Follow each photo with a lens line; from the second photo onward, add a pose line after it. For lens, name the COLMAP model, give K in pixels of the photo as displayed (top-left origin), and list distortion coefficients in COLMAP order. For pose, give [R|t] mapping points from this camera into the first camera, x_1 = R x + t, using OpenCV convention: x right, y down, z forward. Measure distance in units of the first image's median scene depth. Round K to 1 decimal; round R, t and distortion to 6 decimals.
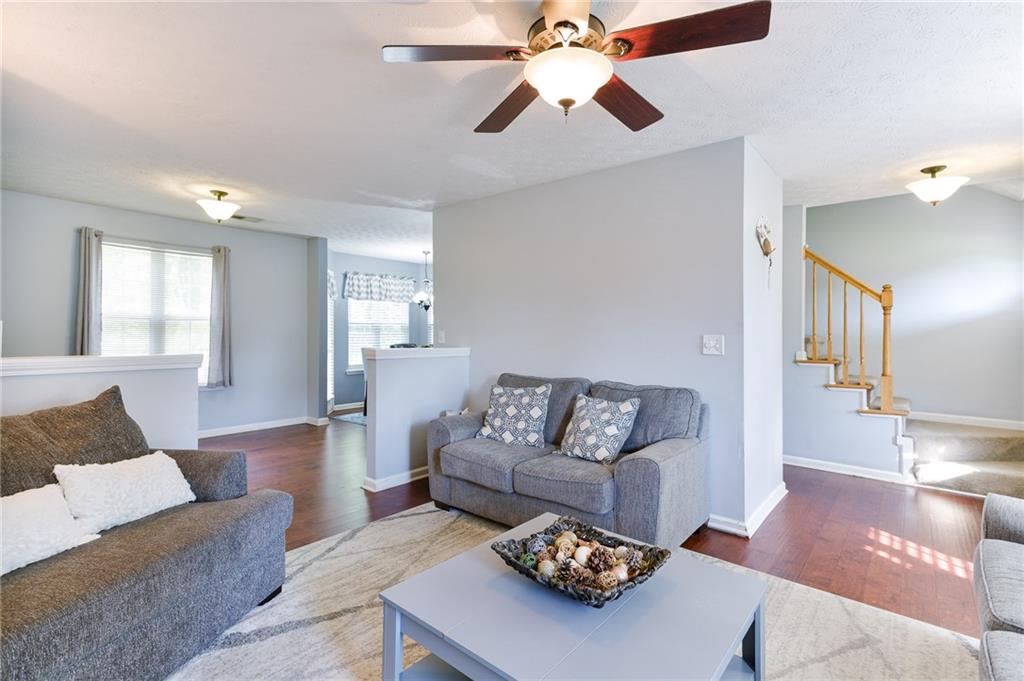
lens RADIAL K [[495.8, 0, 484.5], [0, 495.8, 330.4], [0, 0, 1]] dist [0.037624, 0.000163]
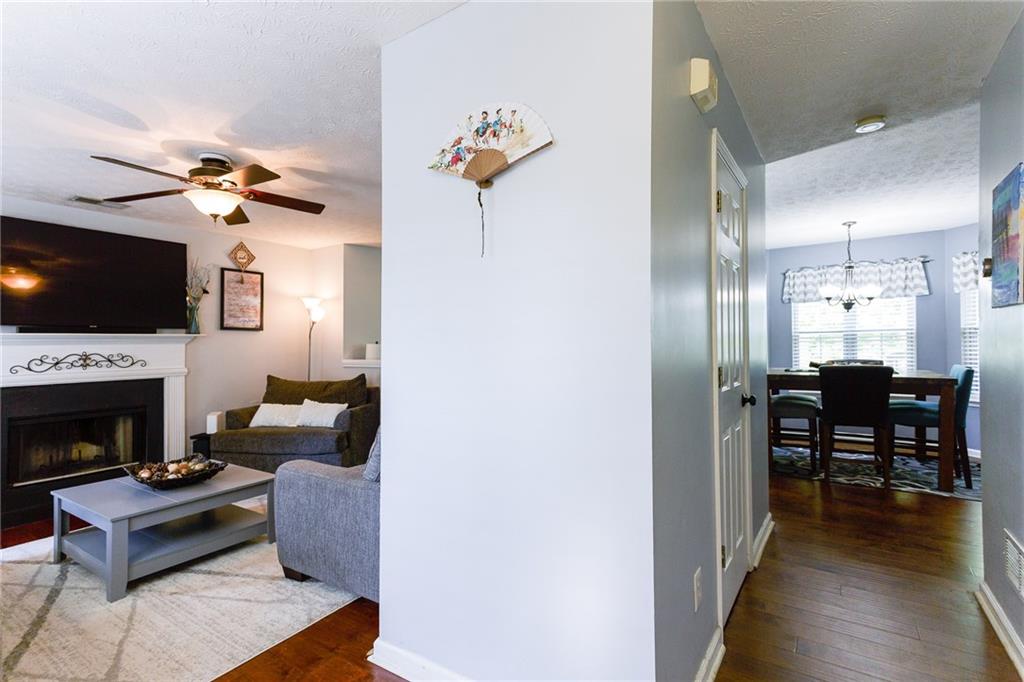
lens RADIAL K [[485.0, 0, 497.0], [0, 485.0, 340.1], [0, 0, 1]] dist [0.022768, 0.000302]
pose [[0.108298, -0.021465, -0.993887, 0.555227], [0.016774, 0.999664, -0.019762, 0.006326], [0.993977, -0.014532, 0.108622, 0.516049]]
